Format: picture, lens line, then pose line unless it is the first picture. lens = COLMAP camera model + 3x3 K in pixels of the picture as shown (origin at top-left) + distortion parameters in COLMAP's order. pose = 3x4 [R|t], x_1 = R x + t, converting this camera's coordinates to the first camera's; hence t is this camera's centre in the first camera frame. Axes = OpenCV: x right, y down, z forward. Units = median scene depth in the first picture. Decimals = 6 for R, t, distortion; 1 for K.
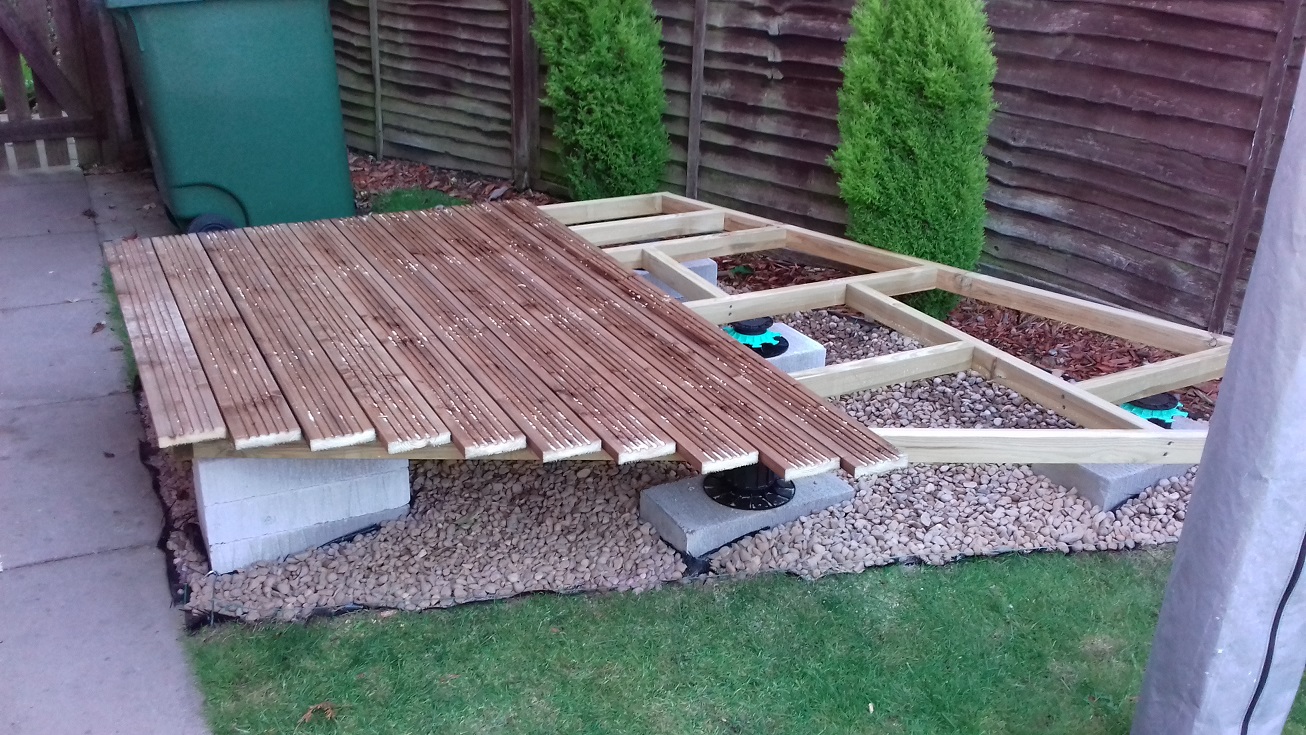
lens RADIAL K [[1188.3, 0, 642.9], [0, 1188.3, 371.8], [0, 0, 1]] dist [0.096644, -0.197456]
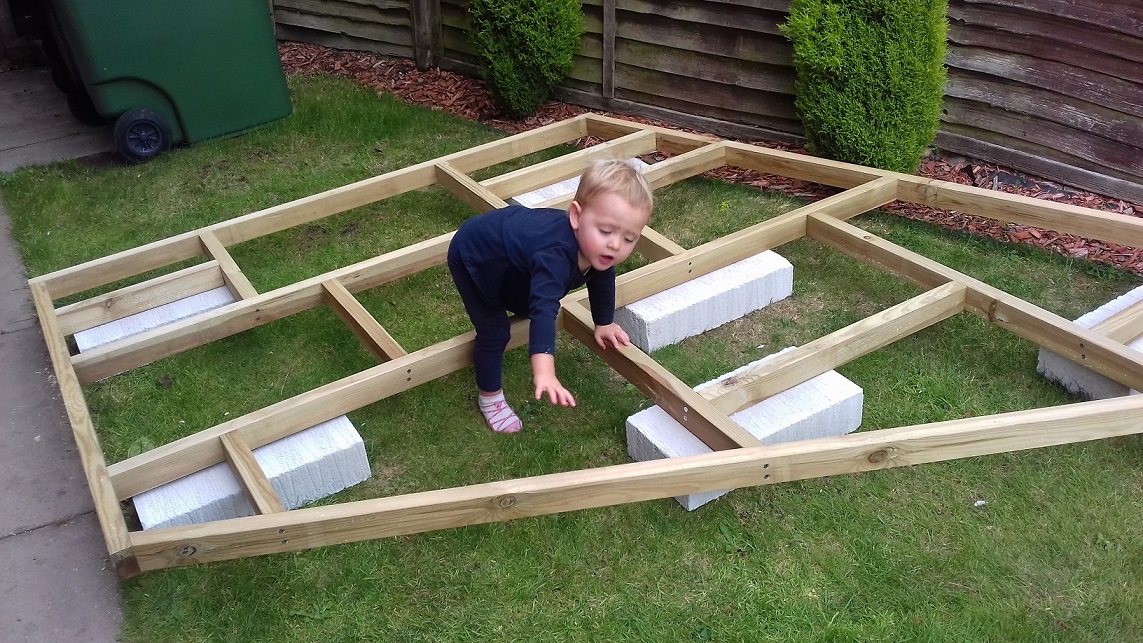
lens RADIAL K [[1063.4, 0, 553.7], [0, 1063.4, 342.4], [0, 0, 1]] dist [0.091652, -0.198099]
pose [[0.997534, -0.061599, 0.033646, -0.058892], [0.057210, 0.991284, 0.118676, -0.042240], [-0.040664, -0.116458, 0.992363, 0.147286]]
